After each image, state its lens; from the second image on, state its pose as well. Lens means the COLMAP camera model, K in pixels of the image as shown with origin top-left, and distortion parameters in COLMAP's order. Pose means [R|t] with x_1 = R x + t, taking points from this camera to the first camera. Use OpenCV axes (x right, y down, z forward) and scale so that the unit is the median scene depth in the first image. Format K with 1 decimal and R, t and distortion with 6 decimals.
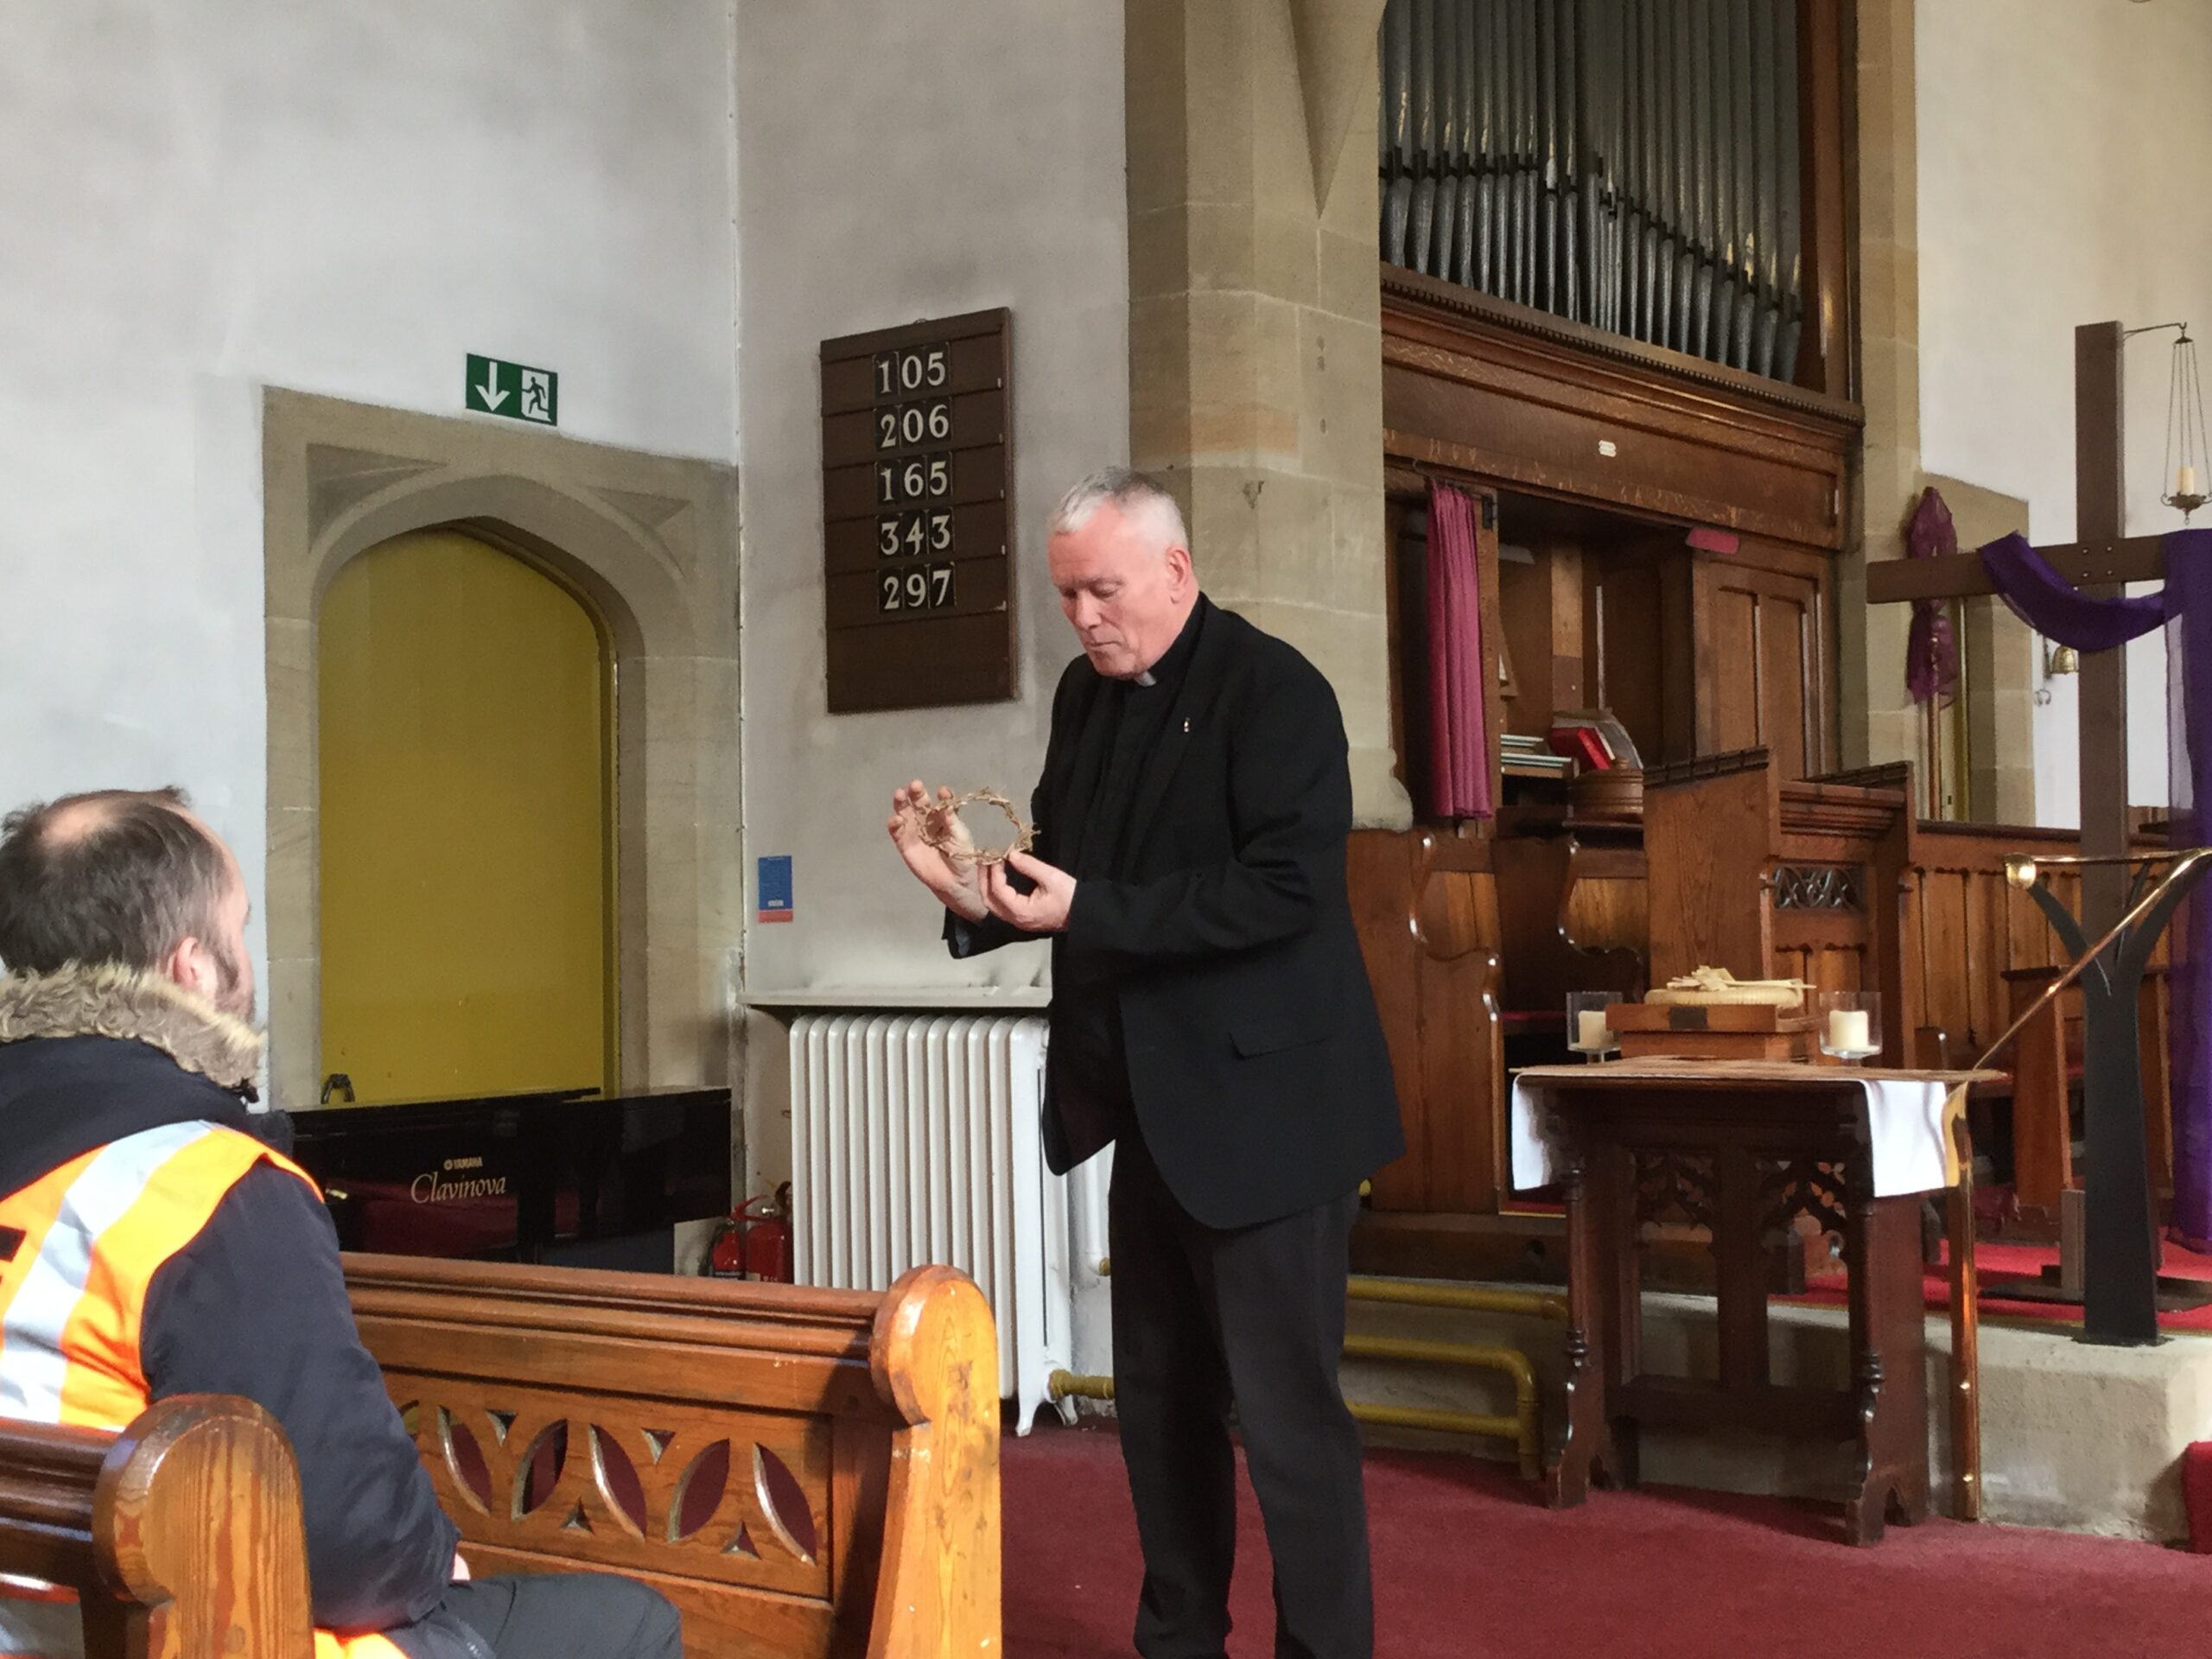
lens RADIAL K [[2978.5, 0, 1106.0], [0, 2978.5, 829.5], [0, 0, 1]] dist [0.102032, -0.107519]
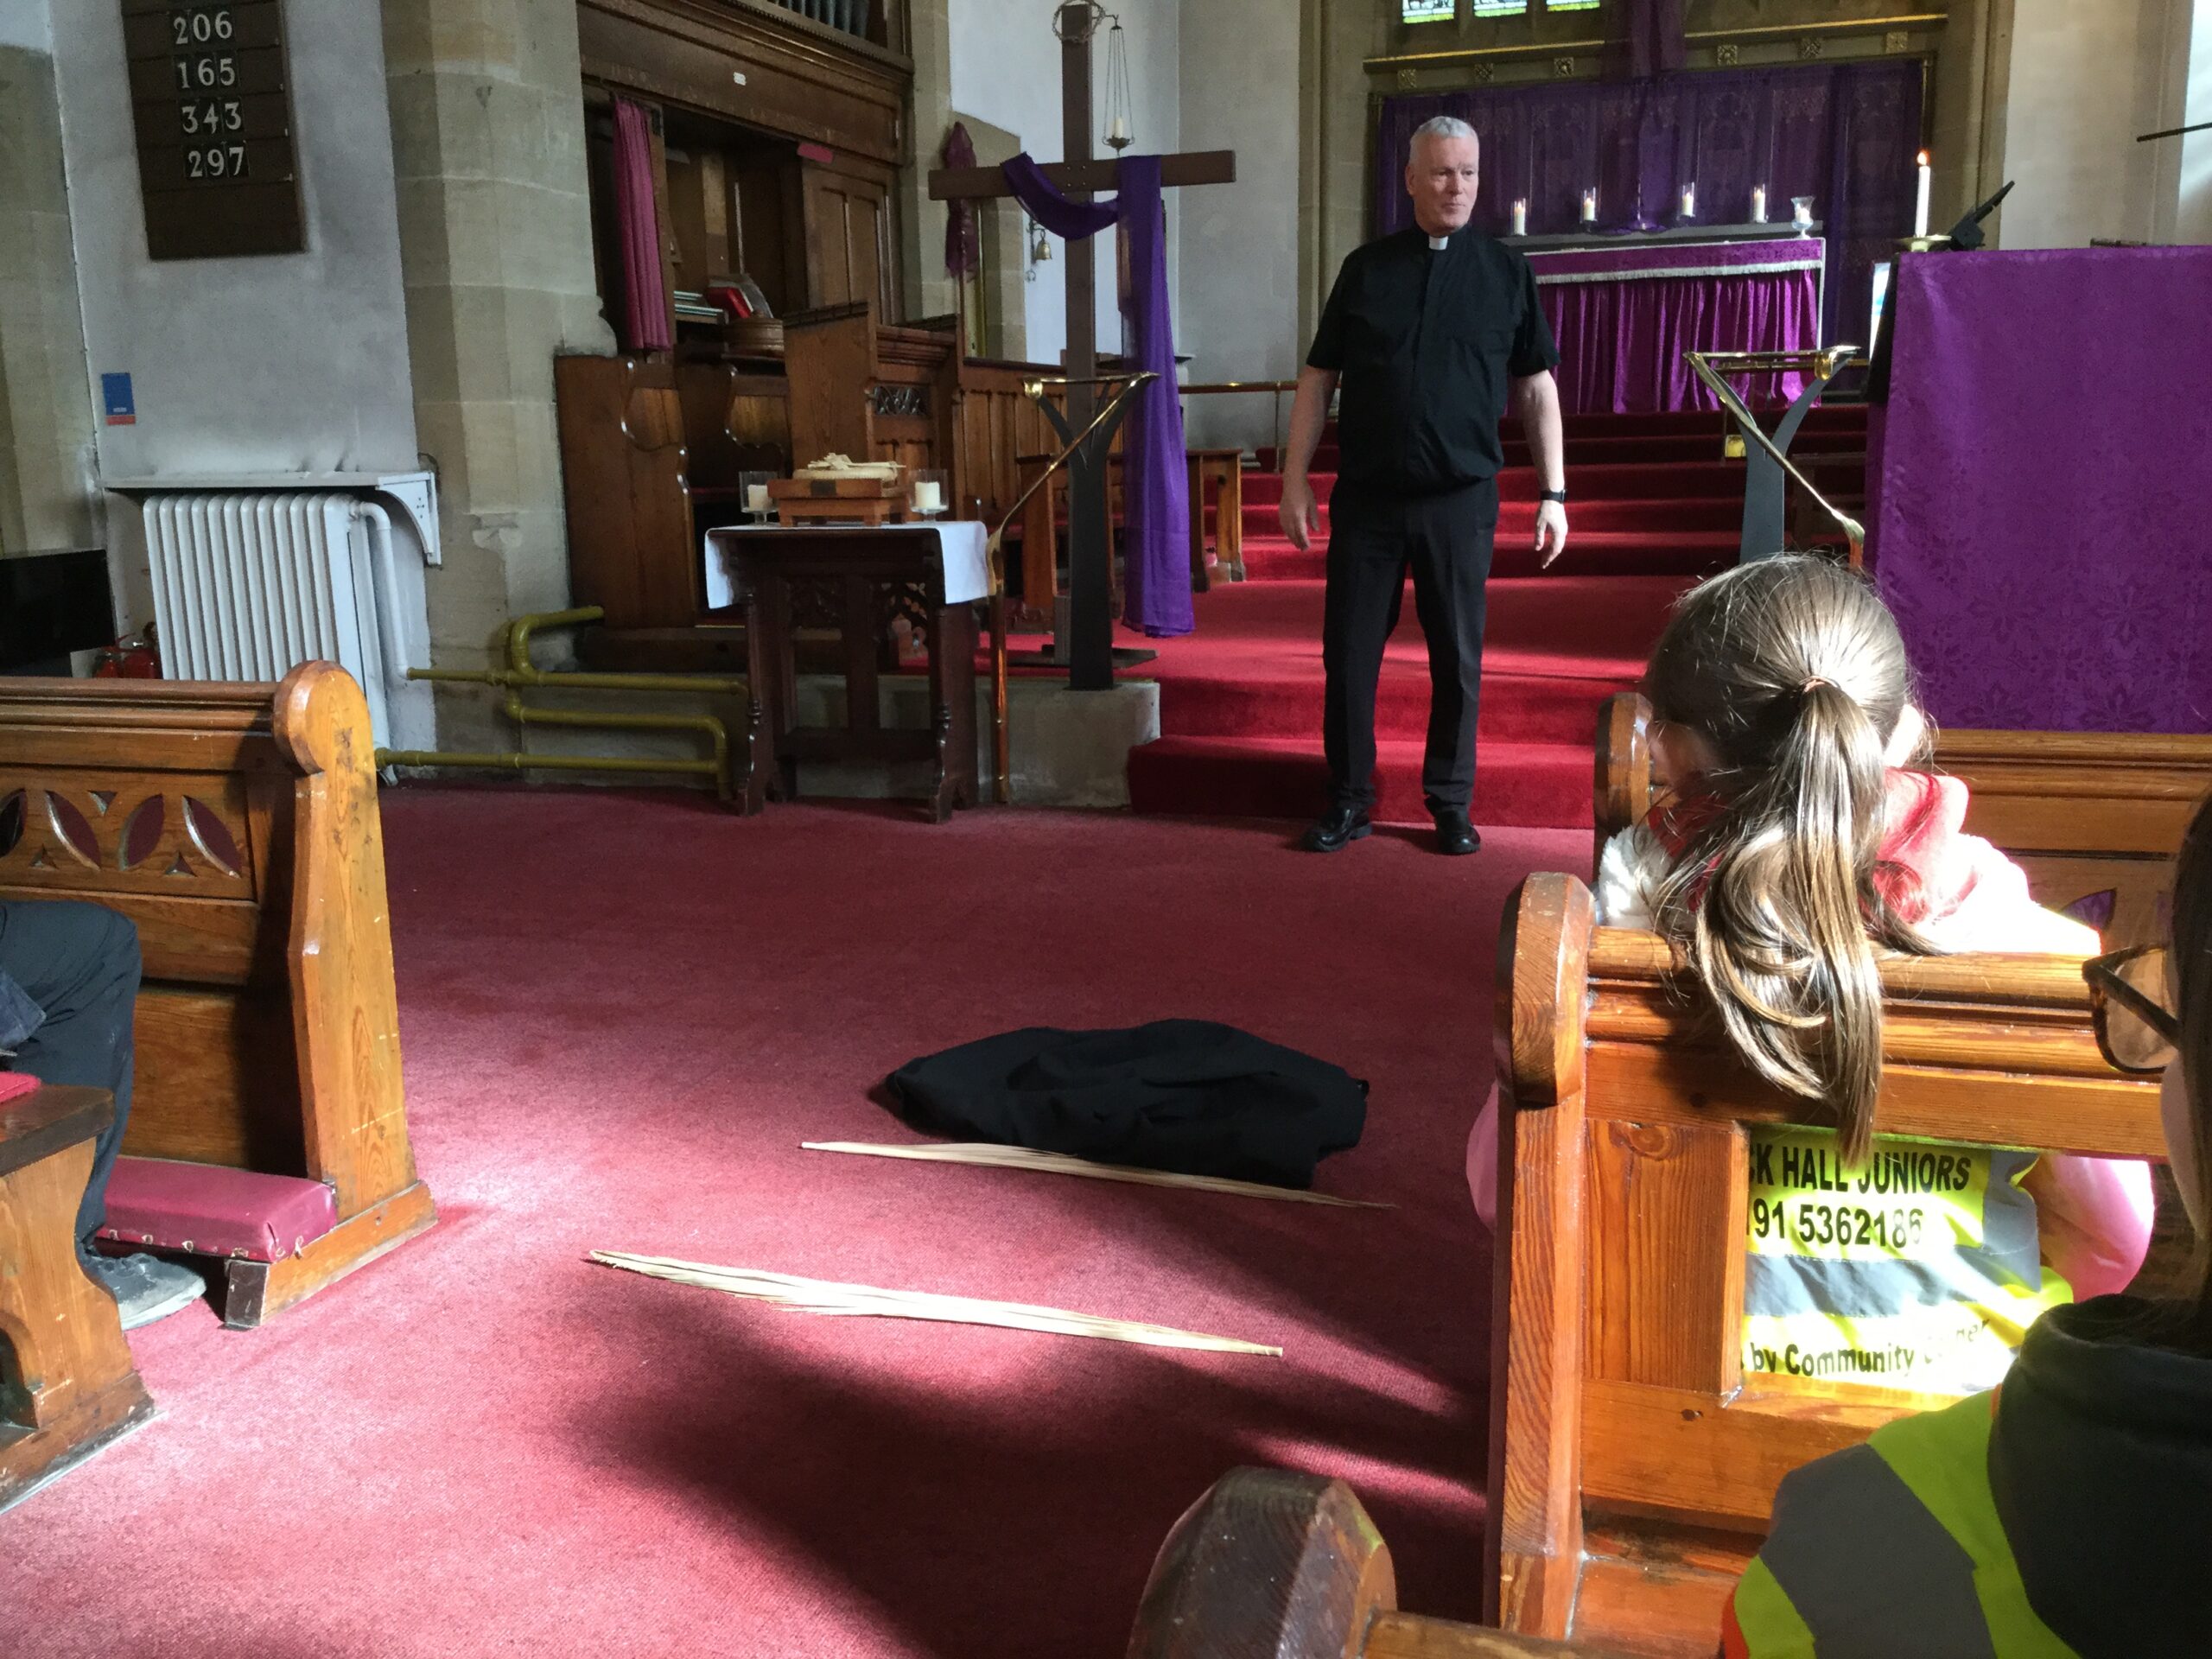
lens RADIAL K [[1988.7, 0, 1111.7], [0, 1988.7, 834.3], [0, 0, 1]] dist [0.147720, -0.324884]
pose [[0.939920, -0.071222, 0.333884, -0.012314], [-0.005690, 0.974593, 0.223913, 0.005892], [-0.341348, -0.212360, 0.915633, 0.003715]]
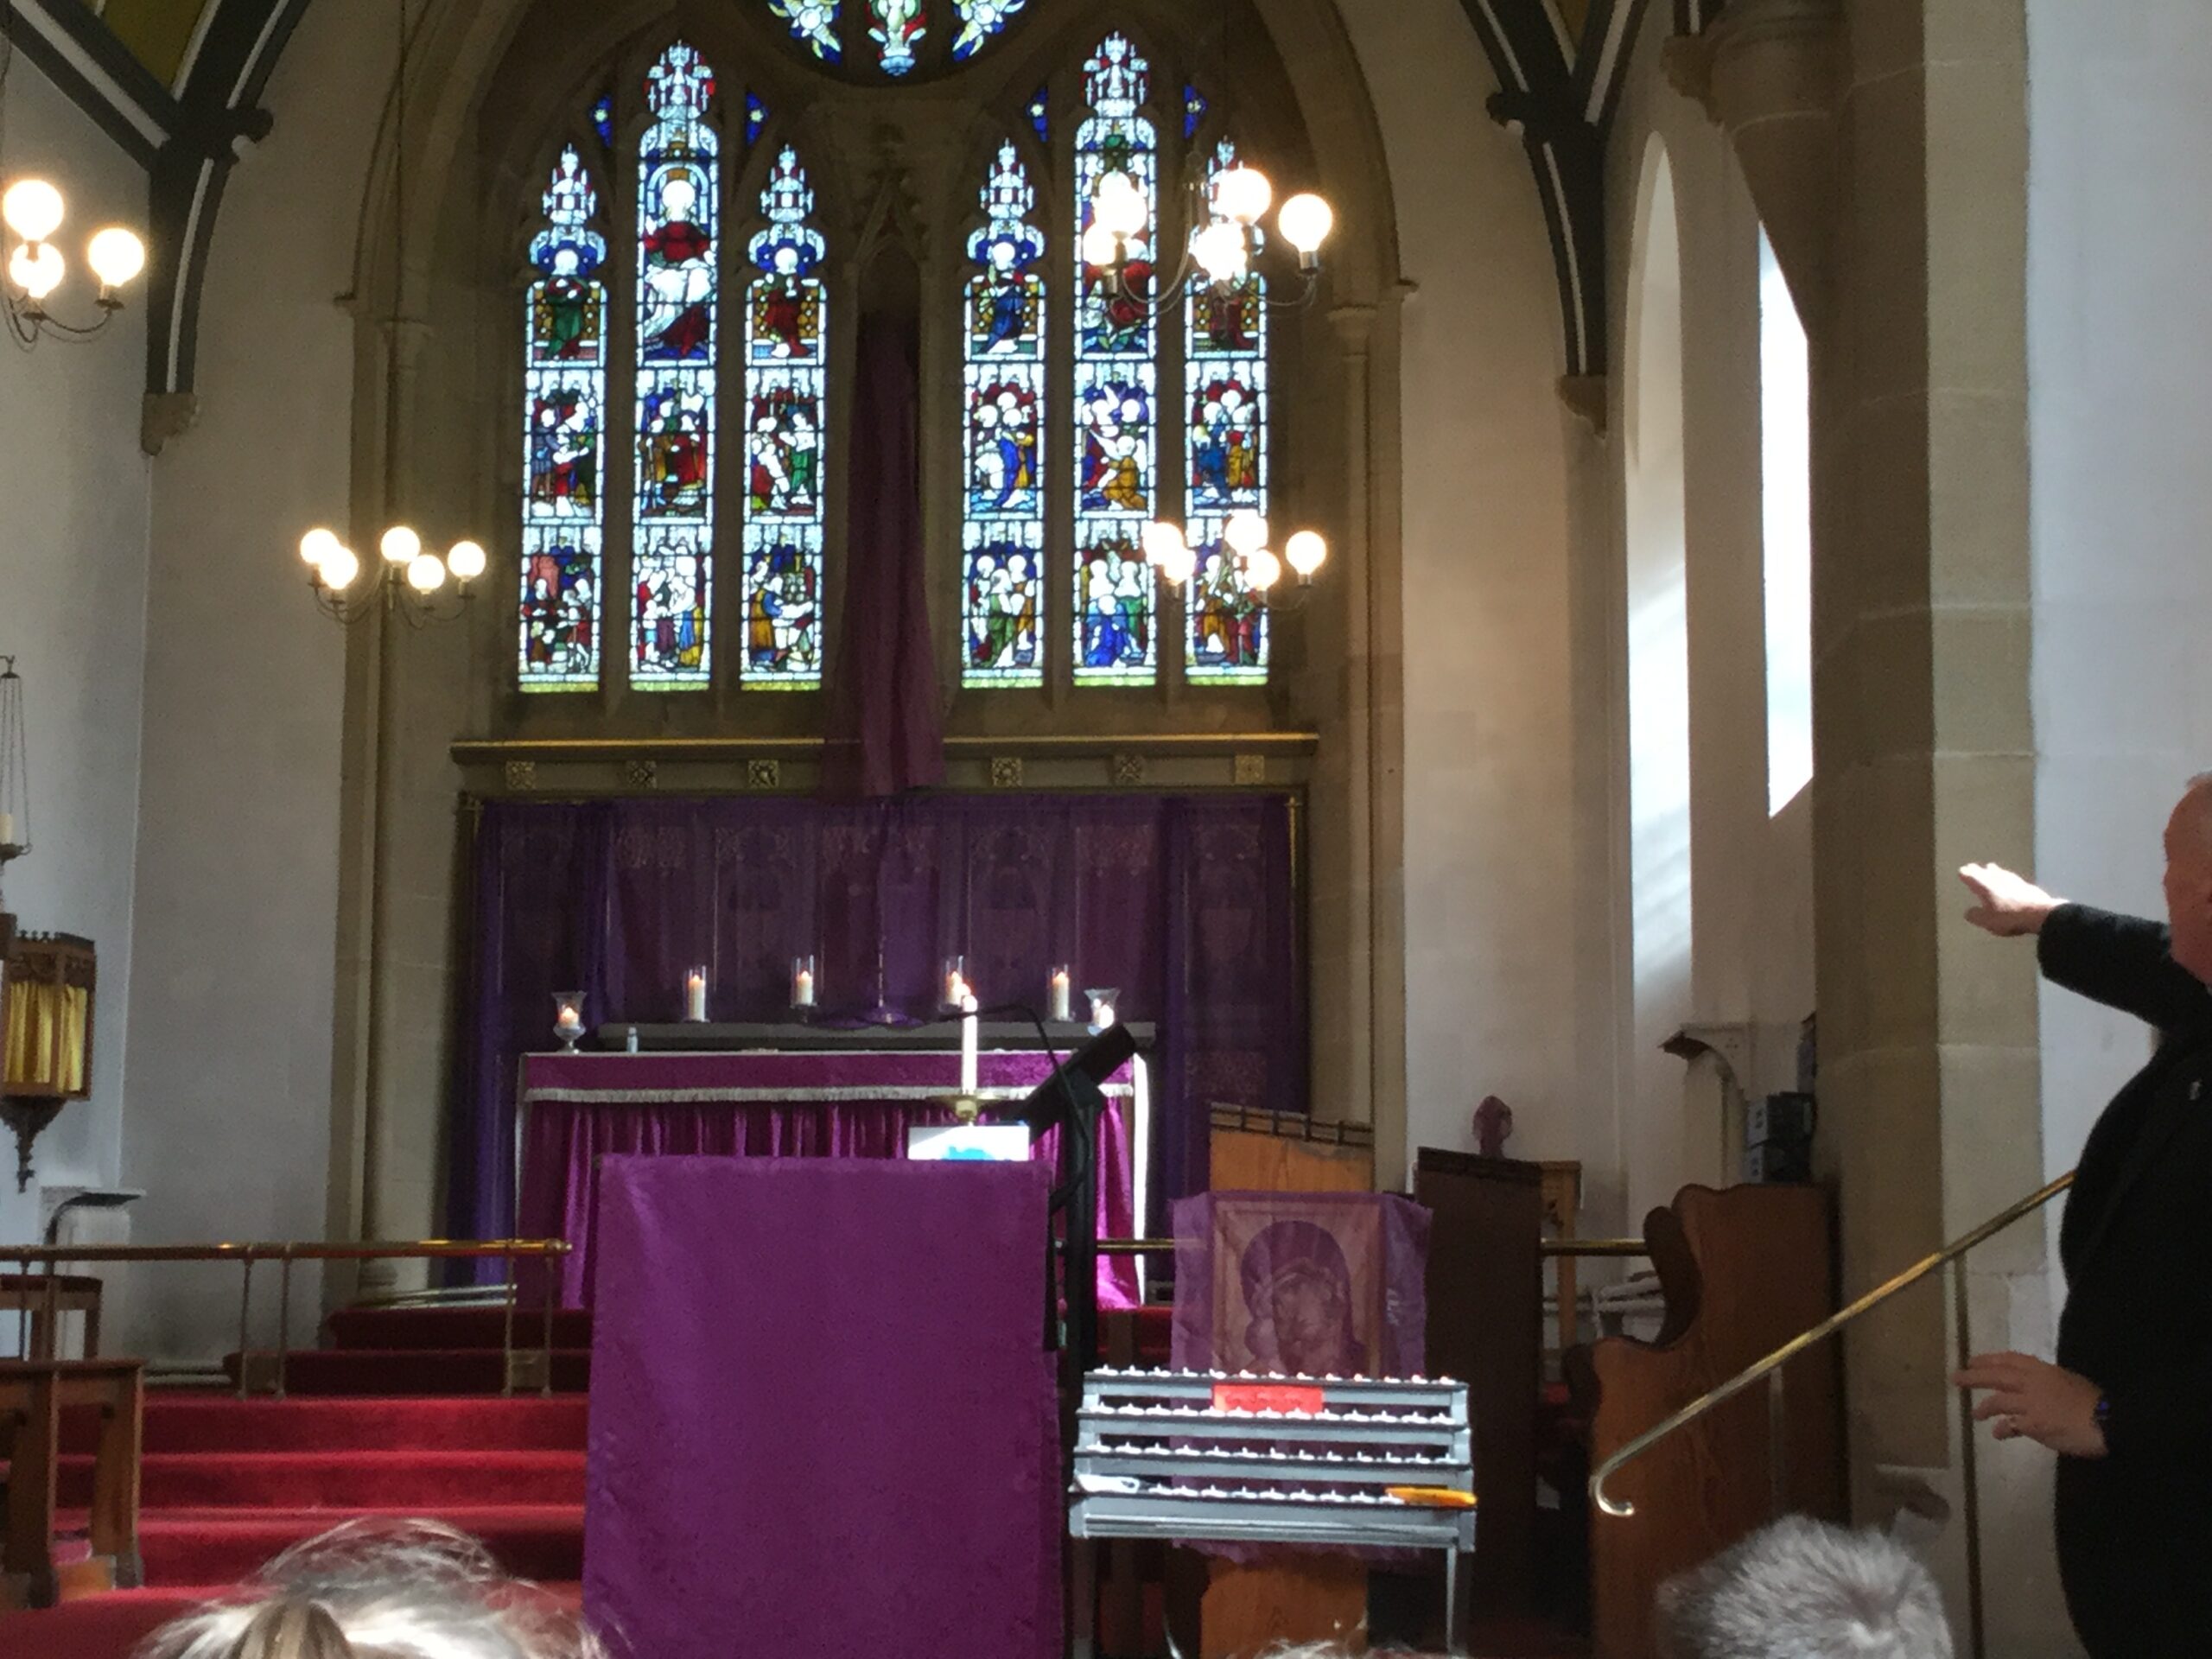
lens RADIAL K [[3611.3, 0, 1113.6], [0, 3611.3, 843.3], [0, 0, 1]] dist [-0.001833, 0.735319]
pose [[0.822583, 0.087356, 0.561896, 0.031839], [-0.033109, 0.993811, -0.106036, -0.010428], [-0.567681, 0.068620, 0.820384, -0.166642]]
